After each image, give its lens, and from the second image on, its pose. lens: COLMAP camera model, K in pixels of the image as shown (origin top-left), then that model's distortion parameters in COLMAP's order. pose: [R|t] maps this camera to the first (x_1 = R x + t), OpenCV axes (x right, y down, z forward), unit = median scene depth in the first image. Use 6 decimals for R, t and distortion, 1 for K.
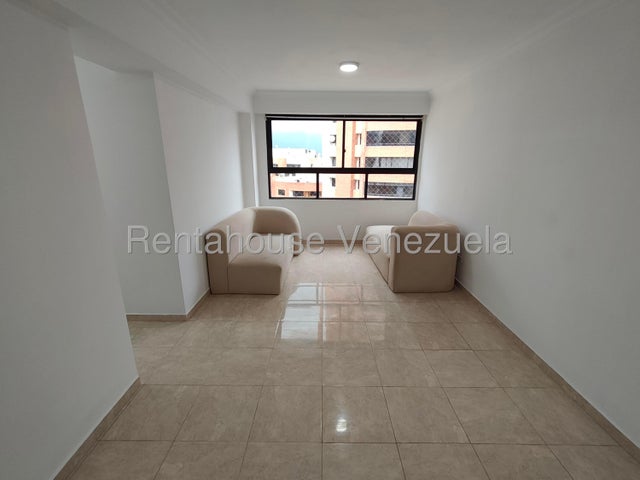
lens RADIAL K [[293.3, 0, 321.7], [0, 293.3, 239.5], [0, 0, 1]] dist [0.001731, 0.001428]
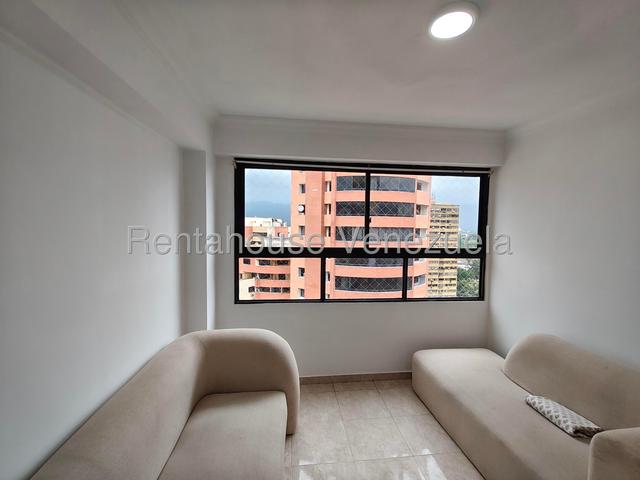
lens RADIAL K [[293.3, 0, 321.7], [0, 293.3, 239.5], [0, 0, 1]] dist [0.001731, 0.001428]
pose [[0.993183, 0.001139, 0.116561, -0.092499], [0.025210, 0.974188, -0.224324, -0.143891], [-0.113808, 0.225734, 0.967518, 0.478608]]
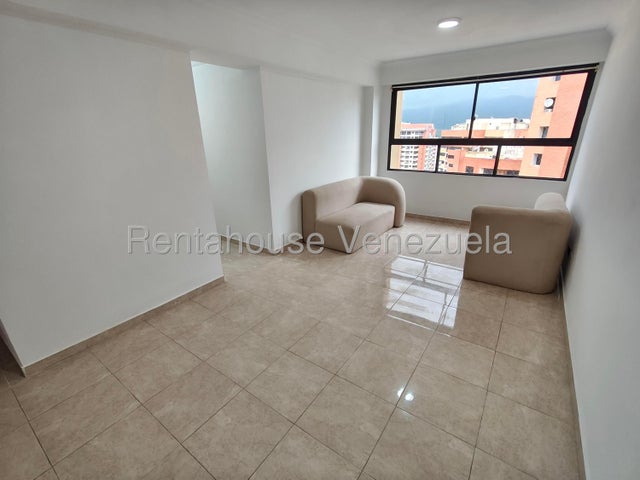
lens RADIAL K [[293.3, 0, 321.7], [0, 293.3, 239.5], [0, 0, 1]] dist [0.001731, 0.001428]
pose [[0.819932, 0.177420, -0.544273, 0.265677], [-0.132654, 0.983768, 0.120846, 0.009271], [0.556879, -0.026885, 0.830158, 0.003085]]
